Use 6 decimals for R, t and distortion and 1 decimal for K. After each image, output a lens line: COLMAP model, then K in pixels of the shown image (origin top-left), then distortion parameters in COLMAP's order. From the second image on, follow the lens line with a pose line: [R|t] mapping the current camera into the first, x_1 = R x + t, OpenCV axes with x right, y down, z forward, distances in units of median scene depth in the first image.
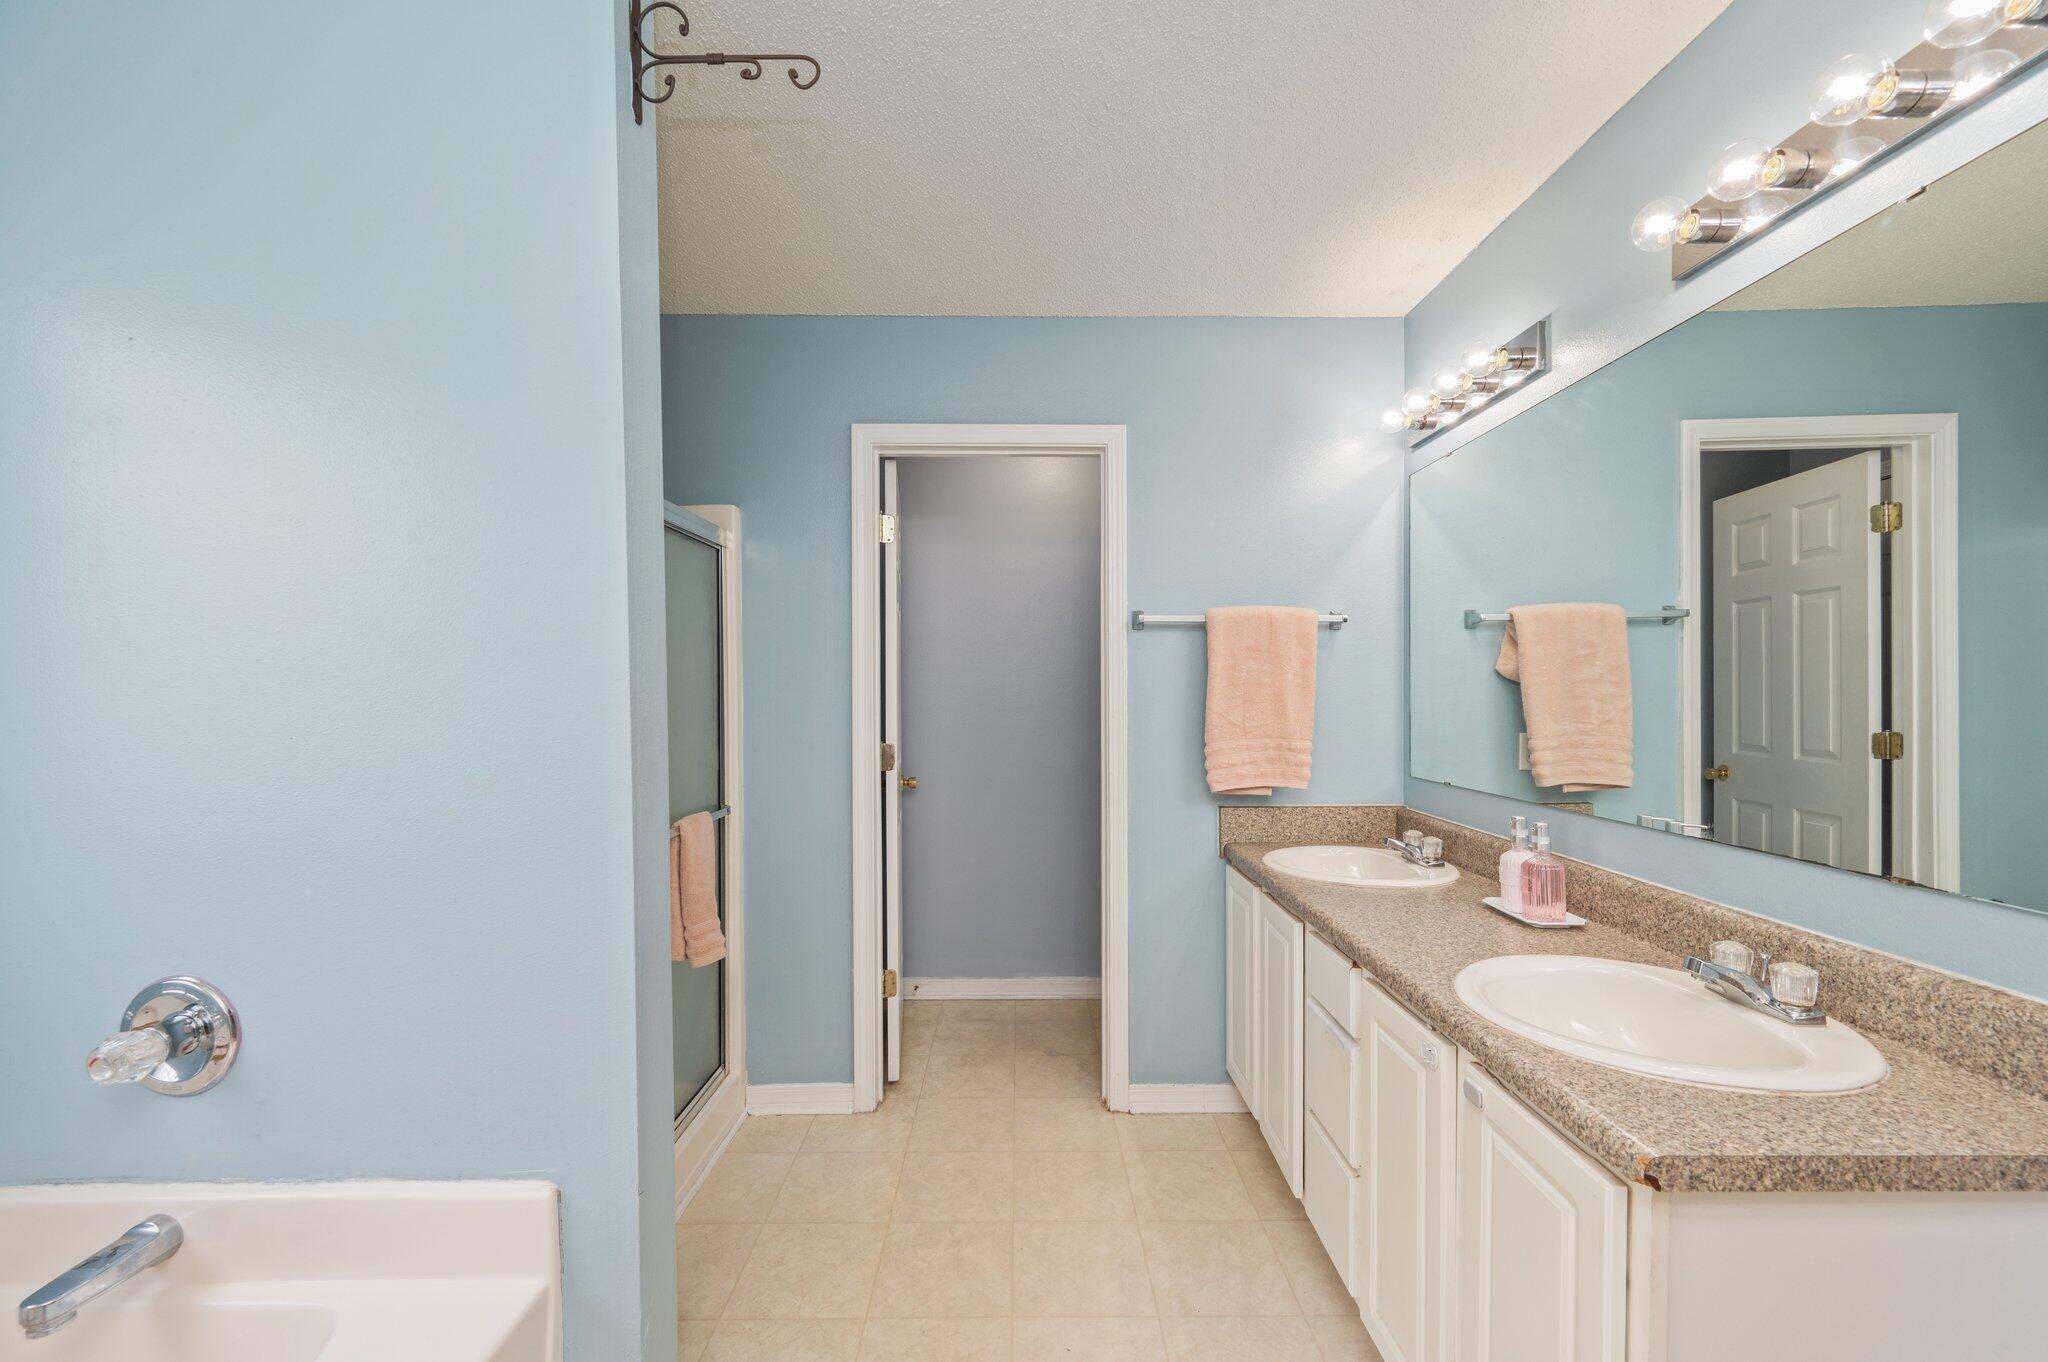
lens RADIAL K [[806.8, 0, 1015.7], [0, 806.8, 682.3], [0, 0, 1]] dist [0.000654, 0.000585]
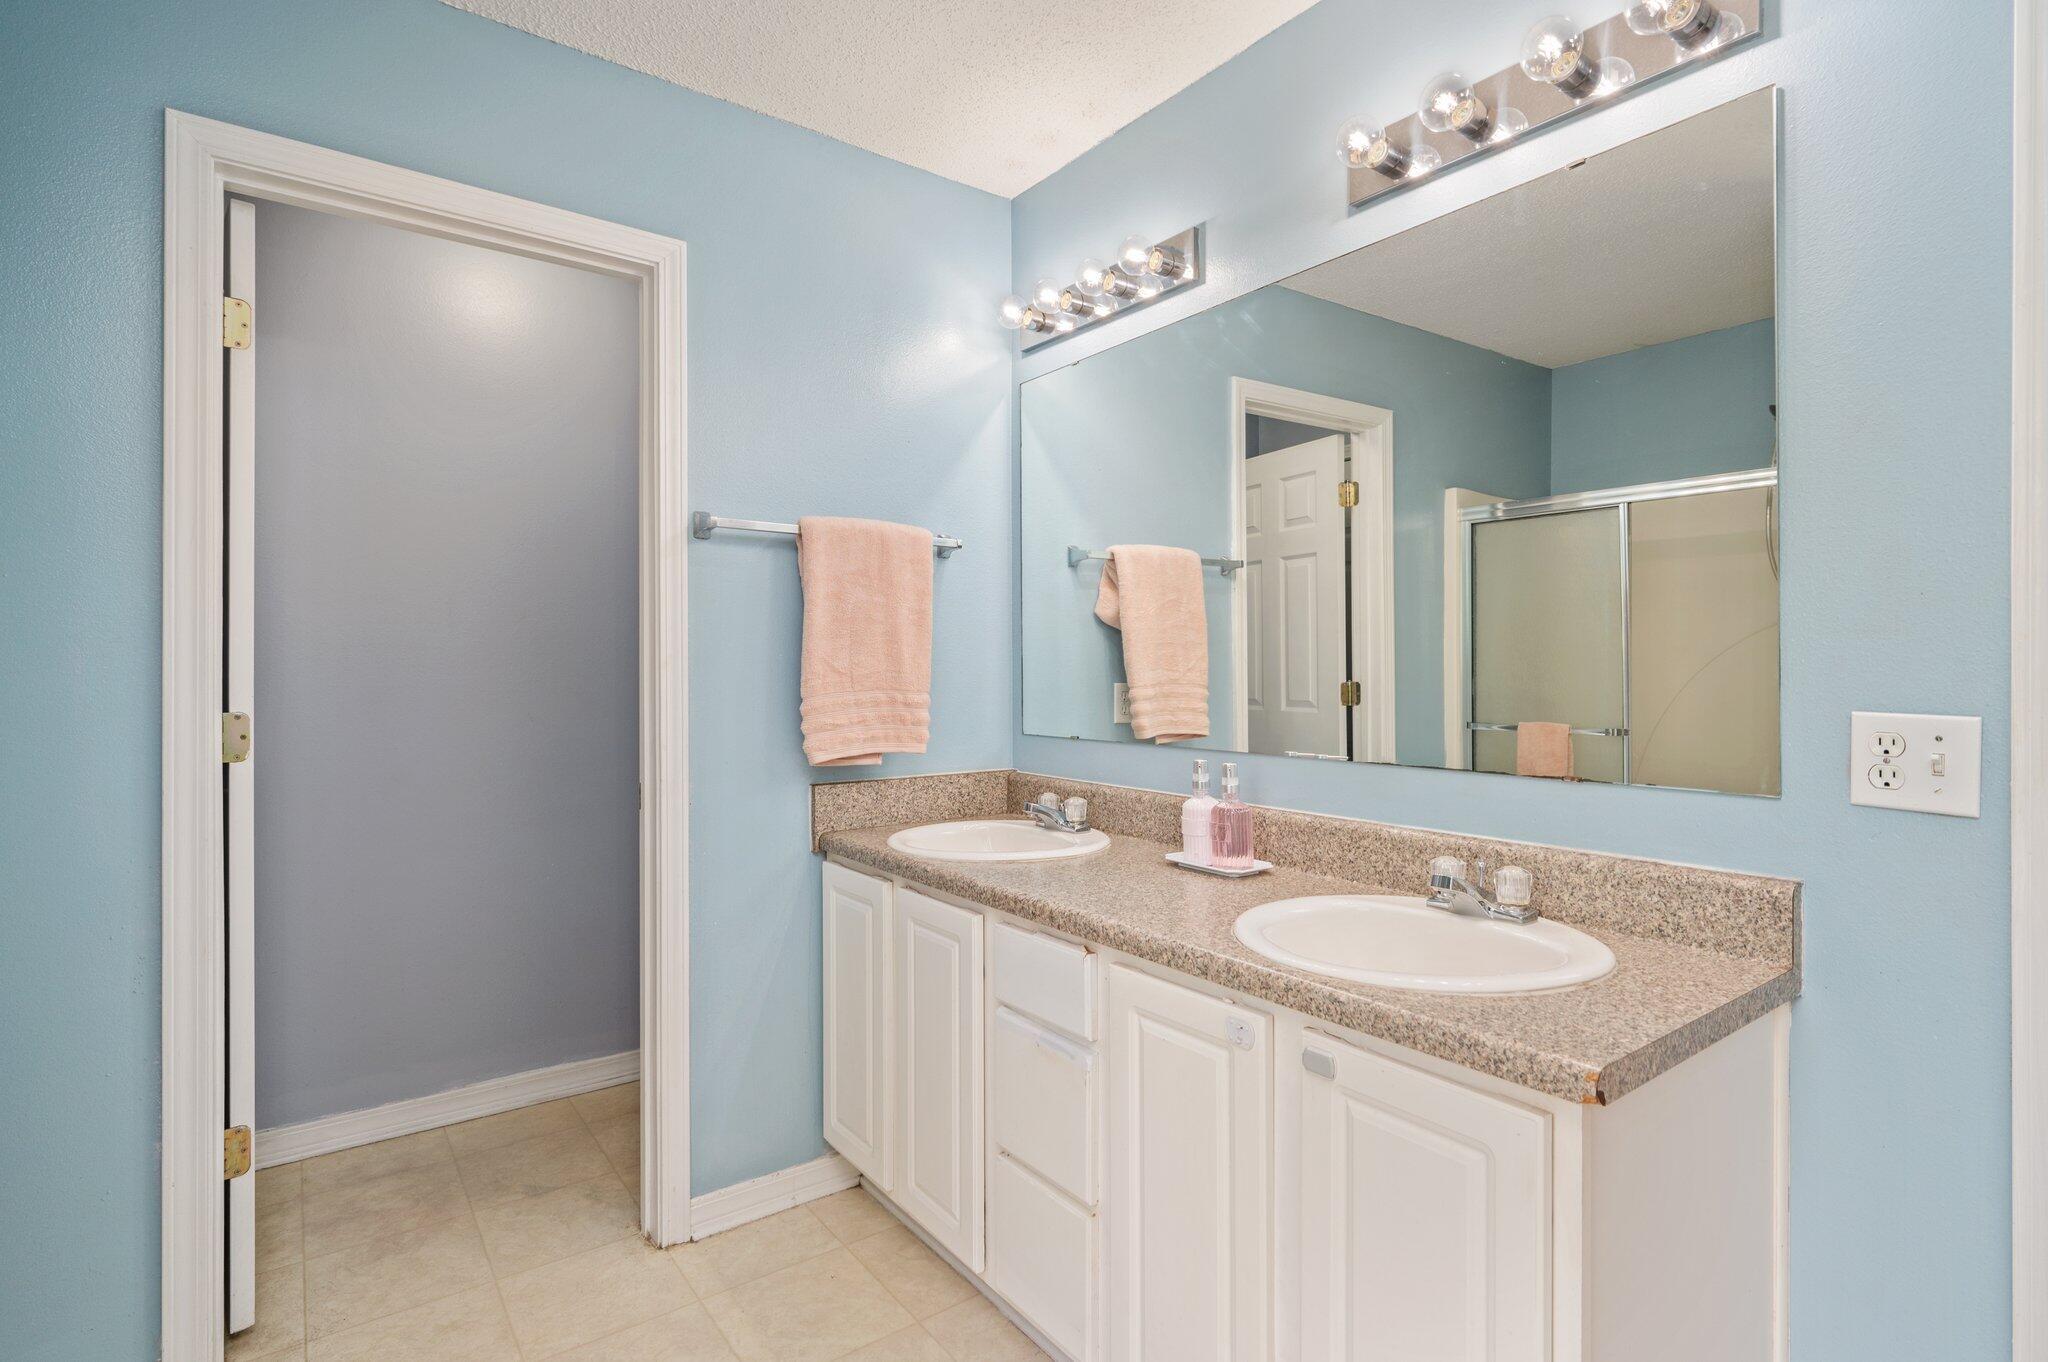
lens RADIAL K [[996.7, 0, 1021.5], [0, 996.7, 649.7], [0, 0, 1]] dist [0.001881, -0.000202]
pose [[0.807822, 0.013086, 0.589281, -0.138875], [-0.007825, 0.999904, -0.011478, 0.040271], [-0.589375, 0.004661, 0.807846, 0.151132]]
